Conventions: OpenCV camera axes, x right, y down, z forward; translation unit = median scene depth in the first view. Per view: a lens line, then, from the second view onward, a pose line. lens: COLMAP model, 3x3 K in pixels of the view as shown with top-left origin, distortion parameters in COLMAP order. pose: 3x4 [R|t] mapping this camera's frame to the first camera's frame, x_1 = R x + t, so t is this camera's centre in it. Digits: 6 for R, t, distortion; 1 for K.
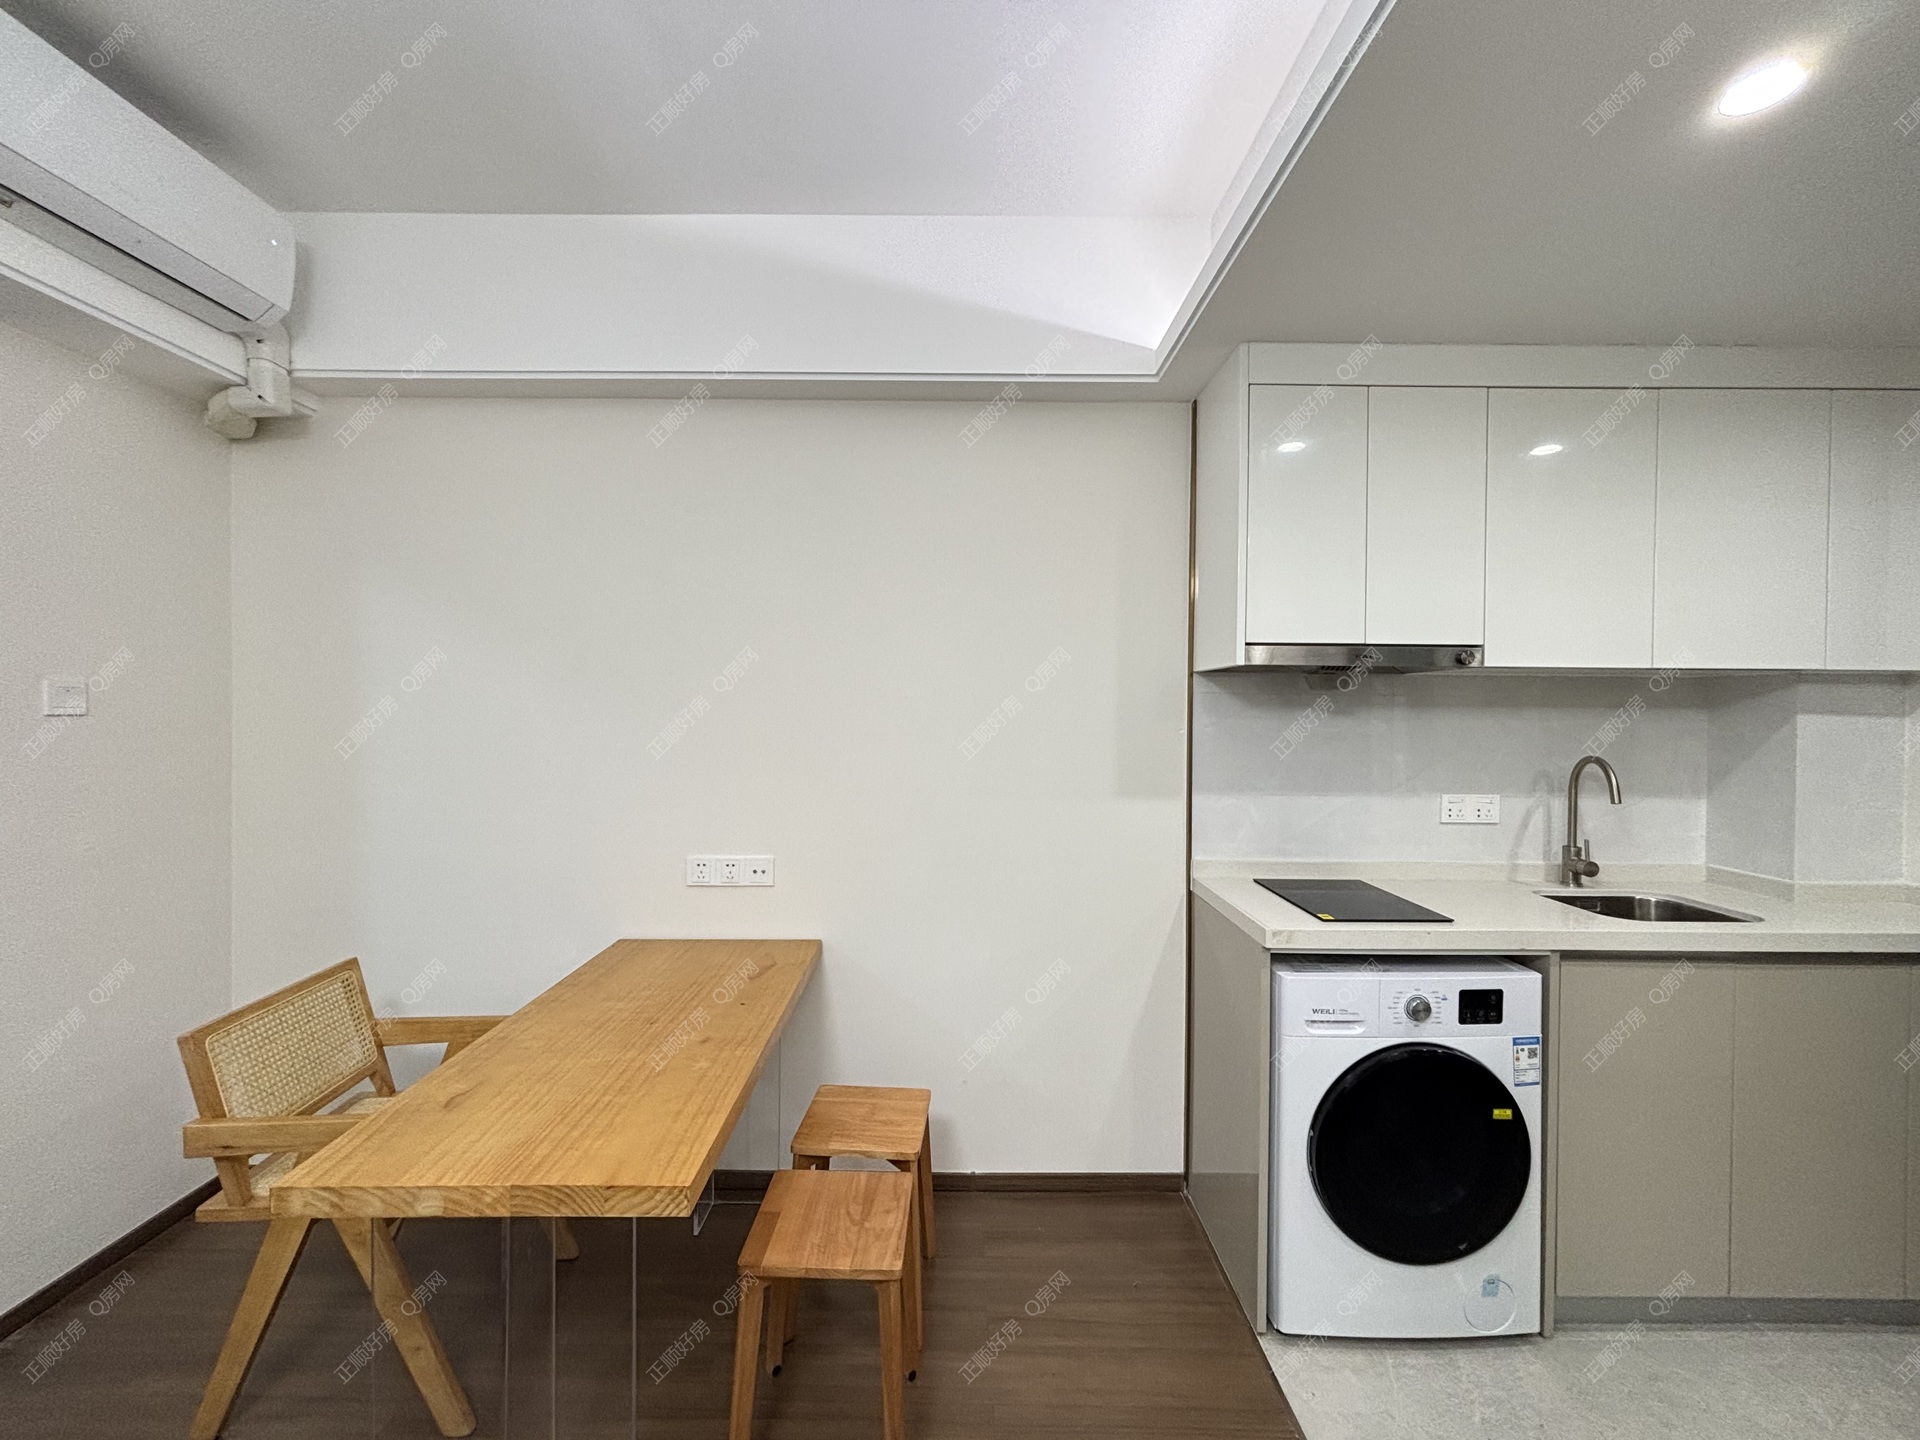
lens RADIAL K [[777.9, 0, 955.1], [0, 777.9, 724.7], [0, 0, 1]] dist [-0.000031, -0.000067]
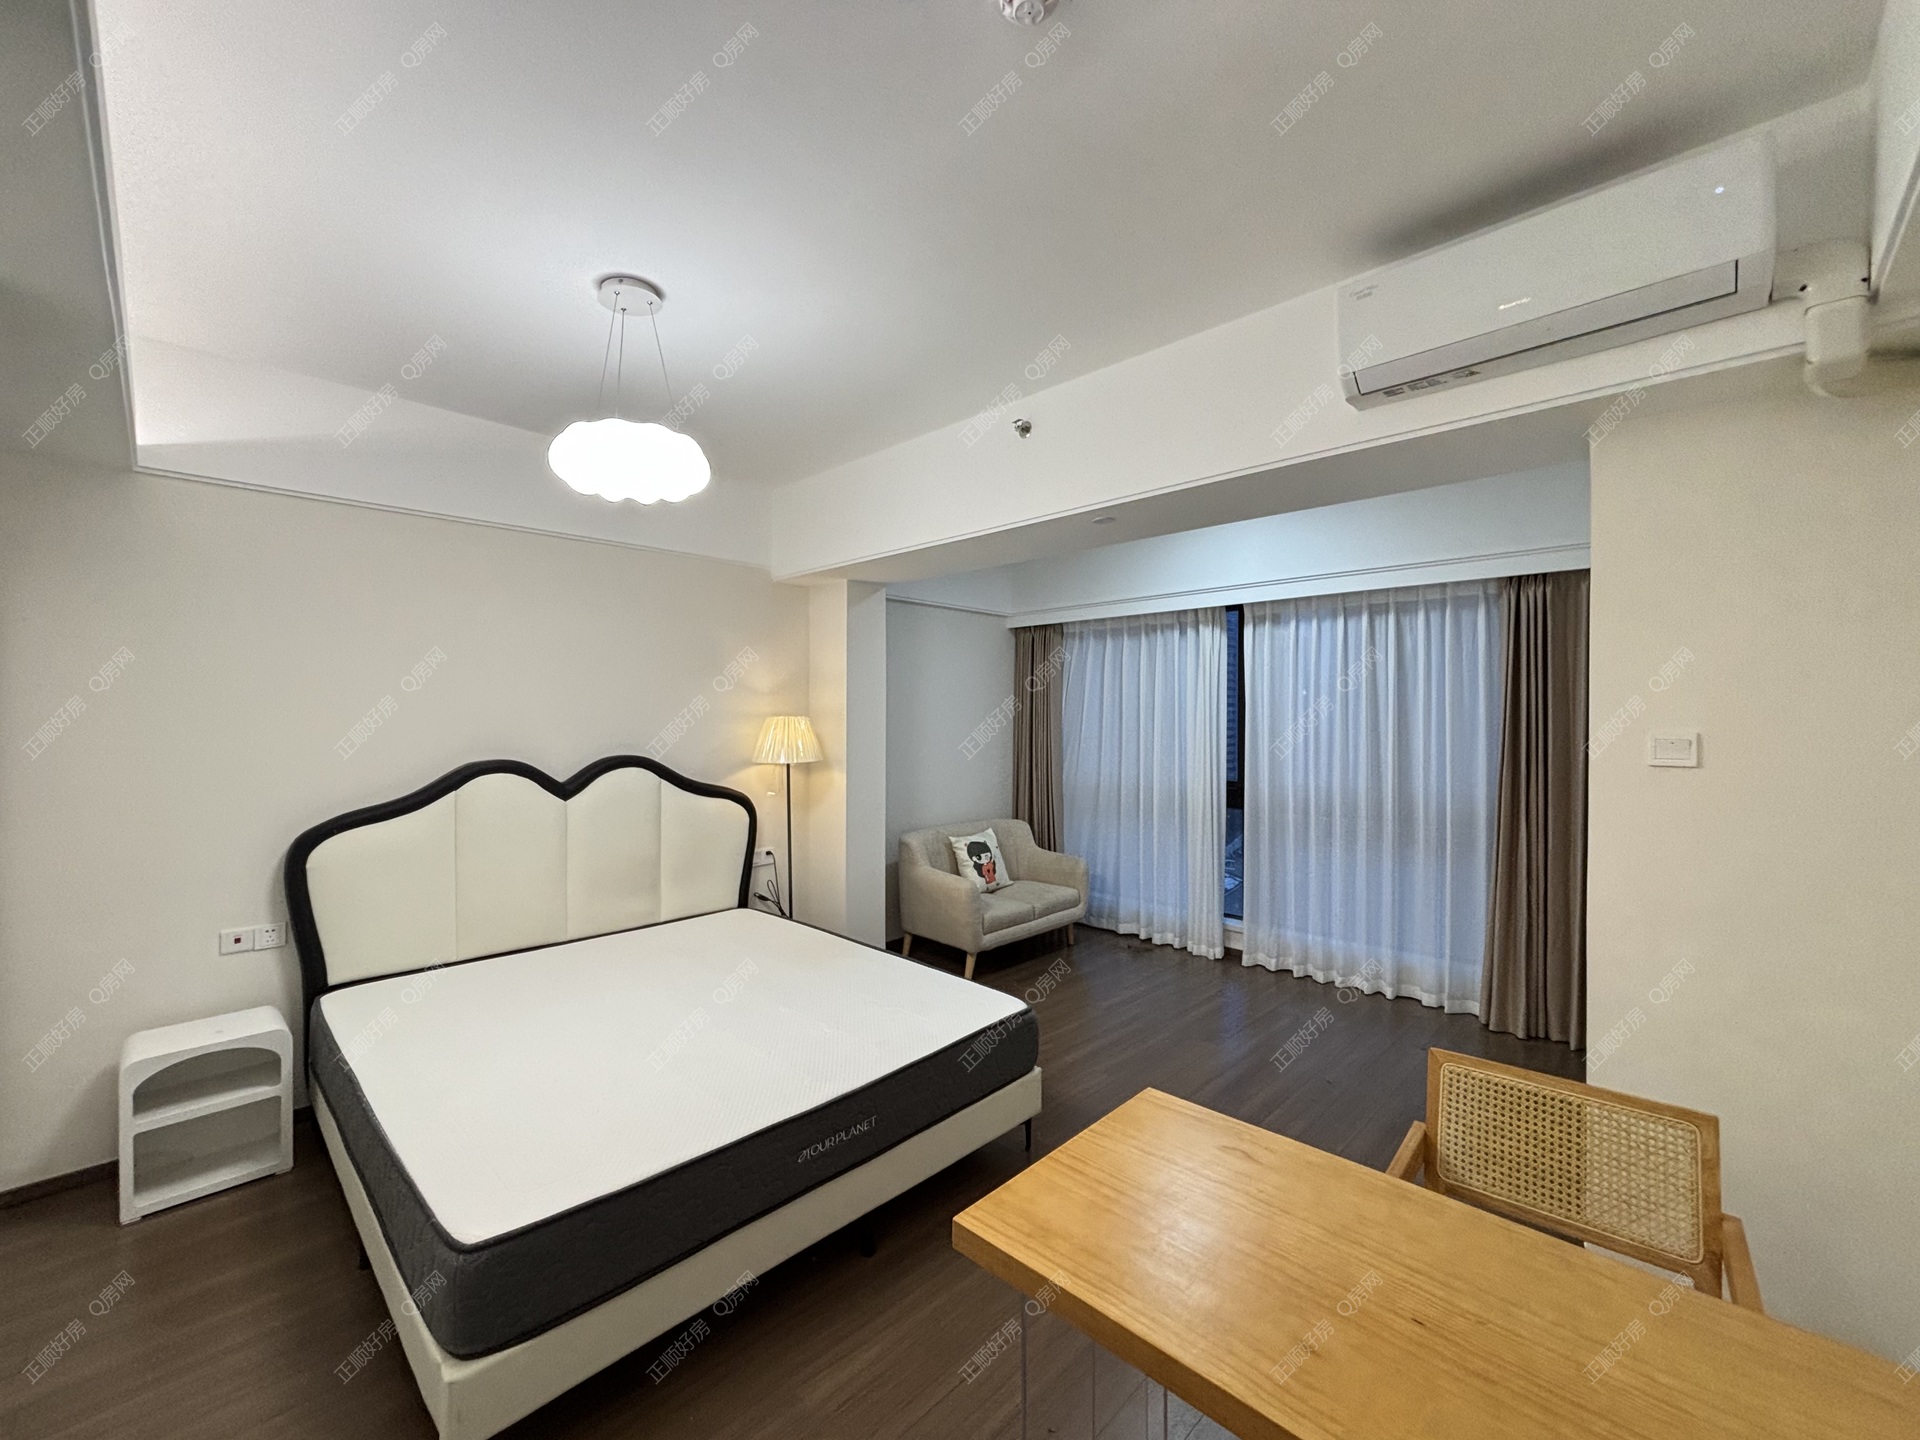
lens RADIAL K [[769.7, 0, 960.0], [0, 769.7, 720.0], [0, 0, 1]] dist [0.000572, -0.000043]
pose [[-0.709589, 0.000691, -0.704616, 0.238287], [-0.004443, 0.999975, 0.005454, -0.073957], [0.704602, 0.007001, -0.709568, 0.984661]]
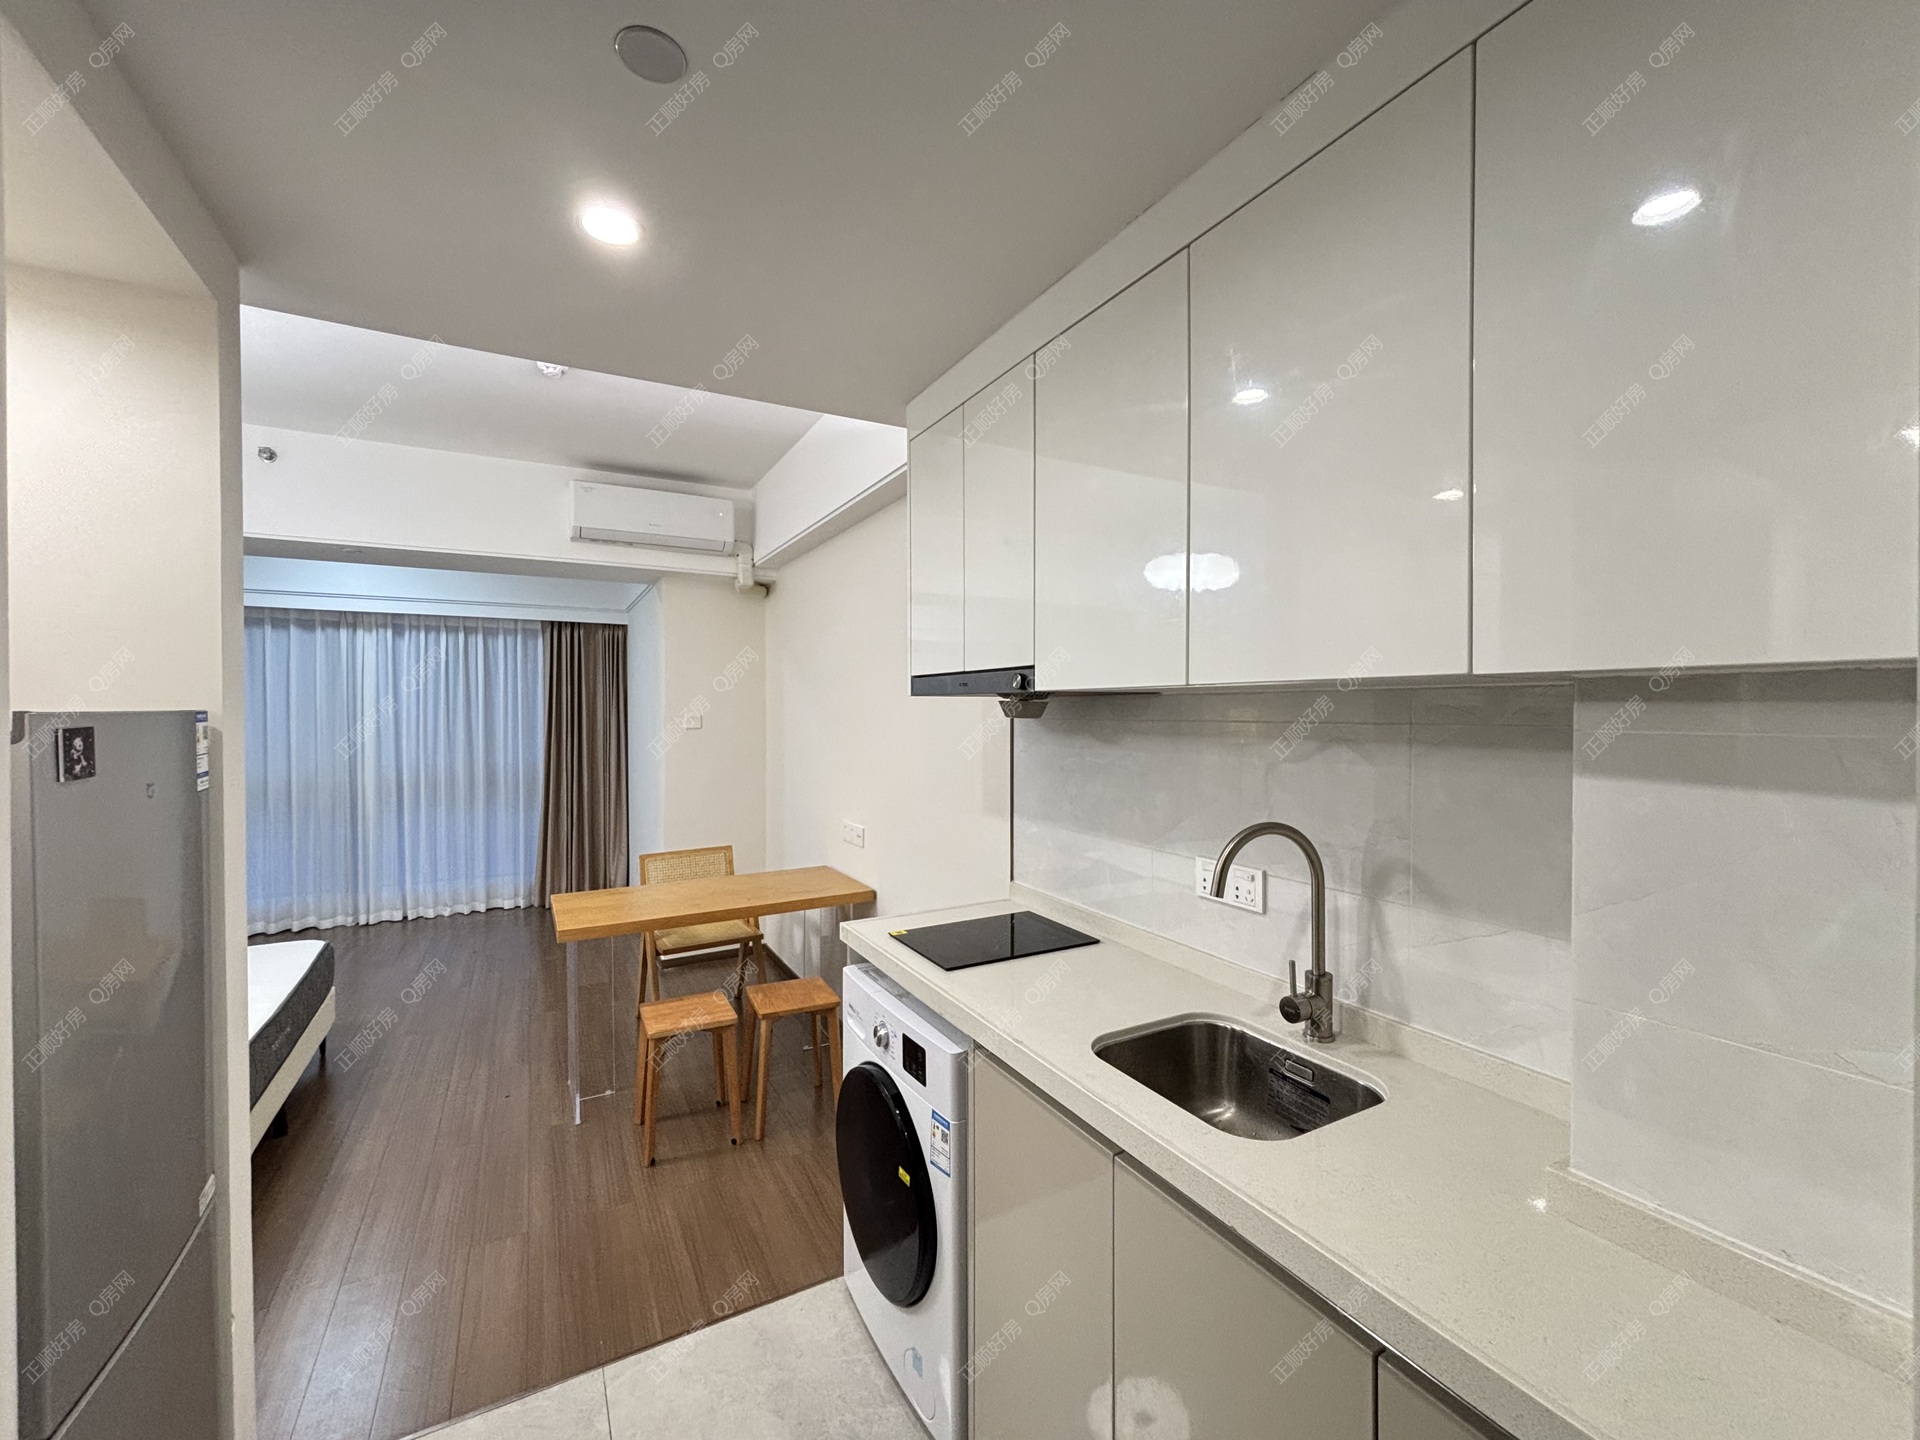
lens RADIAL K [[769.7, 0, 960.0], [0, 769.7, 720.0], [0, 0, 1]] dist [0.000572, -0.000043]
pose [[0.484072, 0.002981, -0.875023, 1.321573], [-0.001245, 0.999996, 0.002718, -0.045511], [0.875027, -0.000226, 0.484073, 0.519401]]
